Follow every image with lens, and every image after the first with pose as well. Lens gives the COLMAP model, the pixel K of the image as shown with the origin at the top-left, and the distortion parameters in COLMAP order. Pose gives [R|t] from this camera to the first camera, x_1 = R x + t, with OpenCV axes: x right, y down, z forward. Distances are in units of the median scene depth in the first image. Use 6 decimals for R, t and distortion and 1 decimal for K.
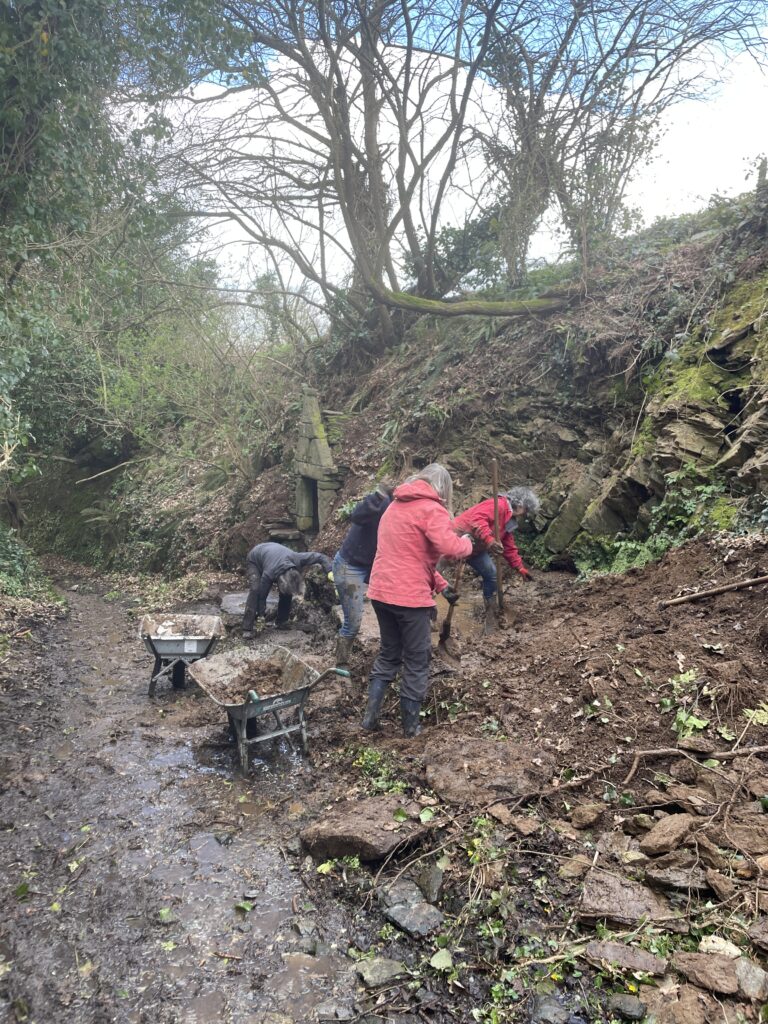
lens RADIAL K [[769.2, 0, 388.9], [0, 769.2, 512.9], [0, 0, 1]] dist [0.089844, -0.107276]
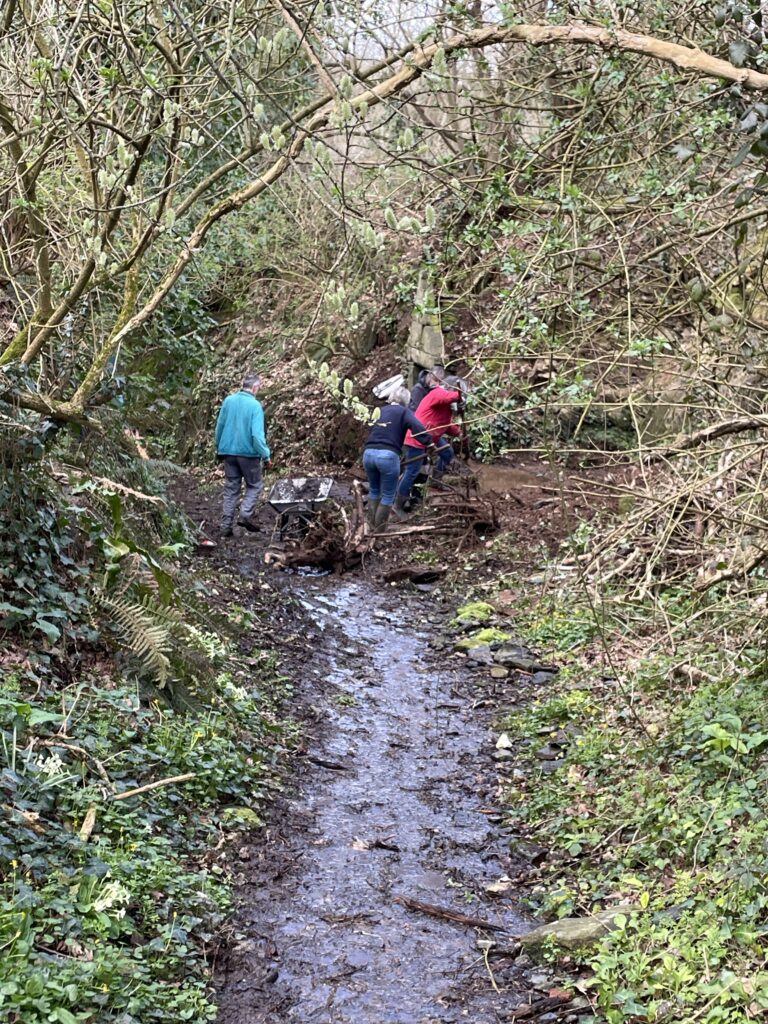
lens RADIAL K [[1615.2, 0, 383.6], [0, 1615.2, 514.1], [0, 0, 1]] dist [0.033426, 0.000000]
pose [[0.986849, 0.035320, -0.157741, 0.147018], [-0.022009, 0.996108, 0.085351, -0.028468], [0.160141, -0.080757, 0.983785, -0.840639]]
